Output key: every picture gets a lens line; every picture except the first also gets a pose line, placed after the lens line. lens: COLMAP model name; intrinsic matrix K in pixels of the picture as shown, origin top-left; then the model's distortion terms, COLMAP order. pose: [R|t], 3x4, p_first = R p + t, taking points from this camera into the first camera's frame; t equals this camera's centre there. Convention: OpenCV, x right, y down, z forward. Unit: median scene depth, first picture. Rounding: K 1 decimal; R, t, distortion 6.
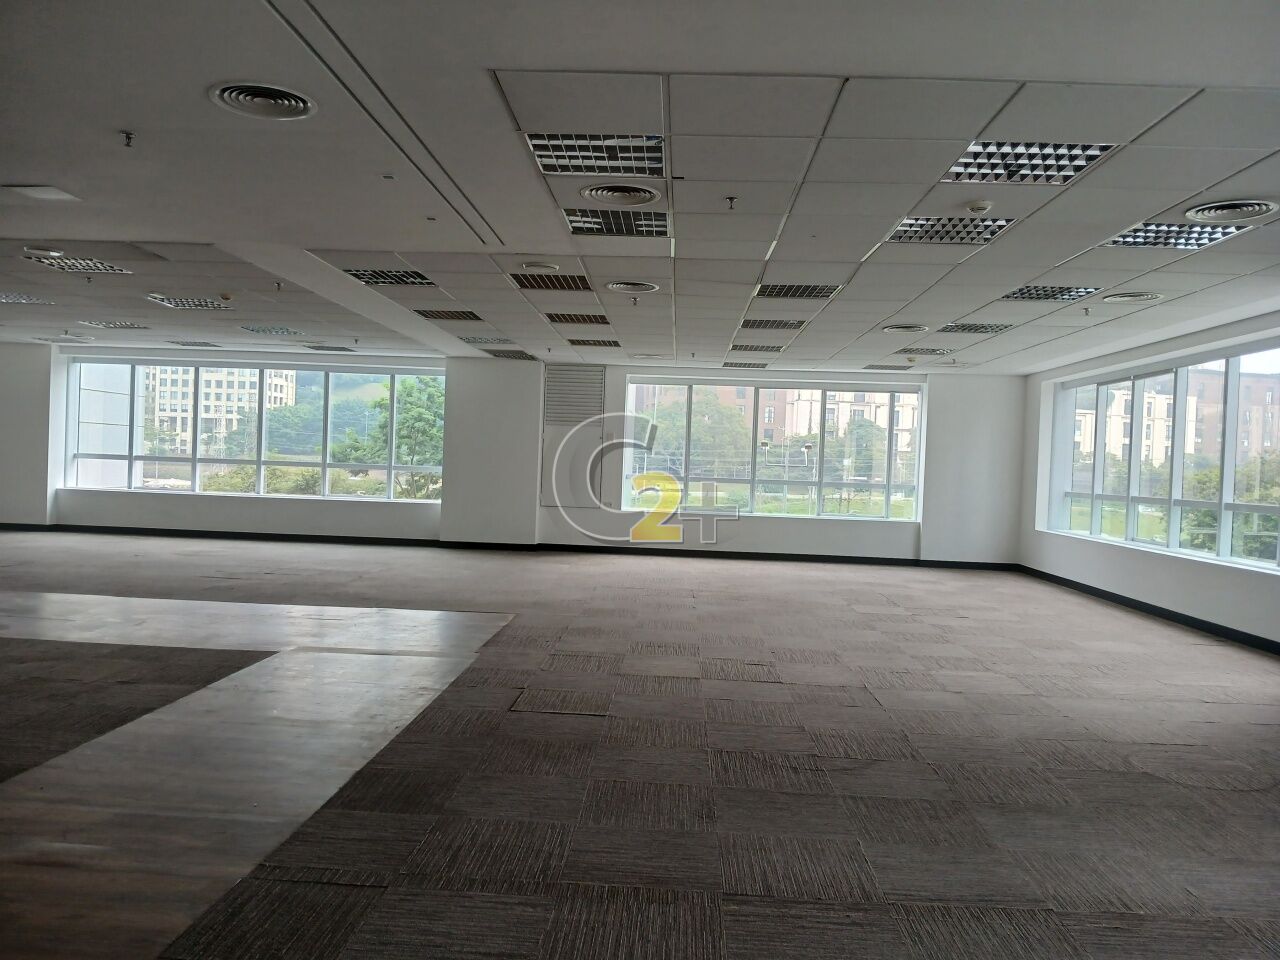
lens RADIAL K [[973.2, 0, 641.9], [0, 973.2, 479.7], [0, 0, 1]] dist [0.026089, -0.070708]
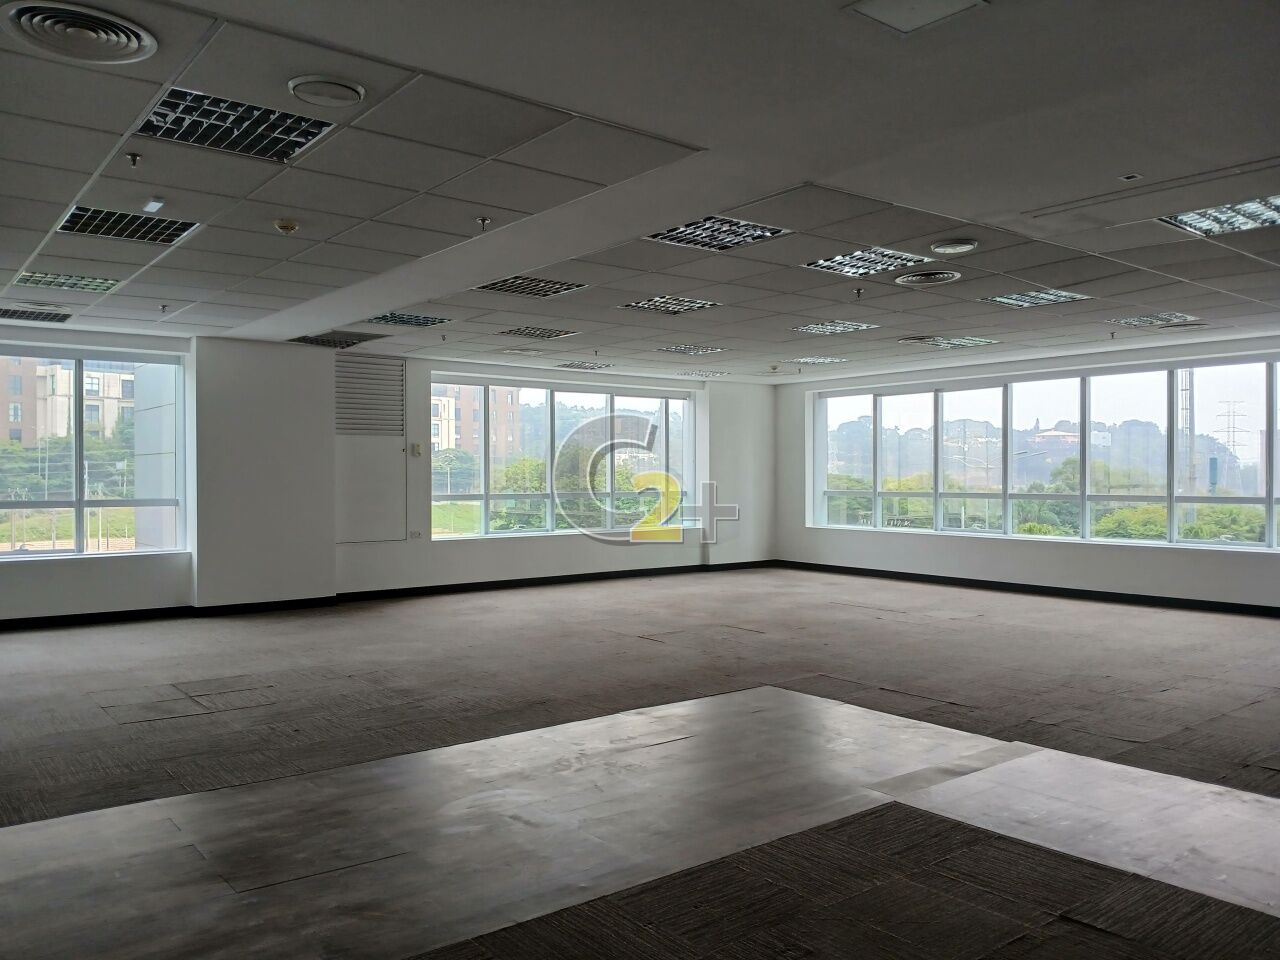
lens RADIAL K [[973.2, 0, 646.7], [0, 973.2, 482.9], [0, 0, 1]] dist [0.026089, -0.070708]
pose [[0.754253, -0.042670, 0.655196, -0.431399], [0.039437, 0.999029, 0.019664, -0.025462], [-0.655398, 0.011008, 0.755203, 0.284813]]
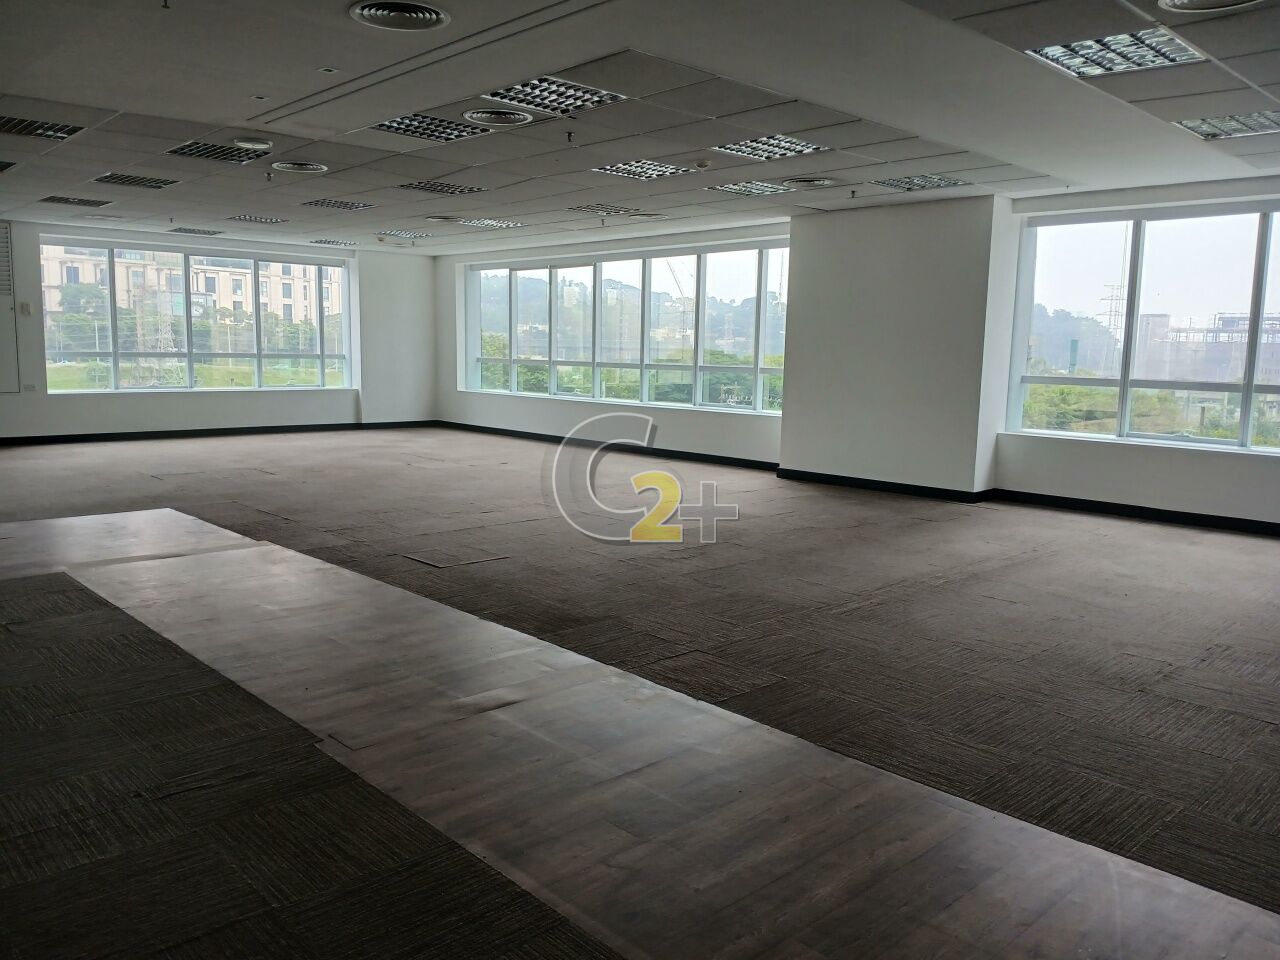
lens RADIAL K [[973.2, 0, 631.5], [0, 973.2, 485.8], [0, 0, 1]] dist [0.026089, -0.070708]
pose [[0.692735, -0.121829, 0.710827, -0.300964], [0.015743, 0.987948, 0.153984, -0.012765], [-0.721020, -0.095480, 0.686304, 0.018475]]
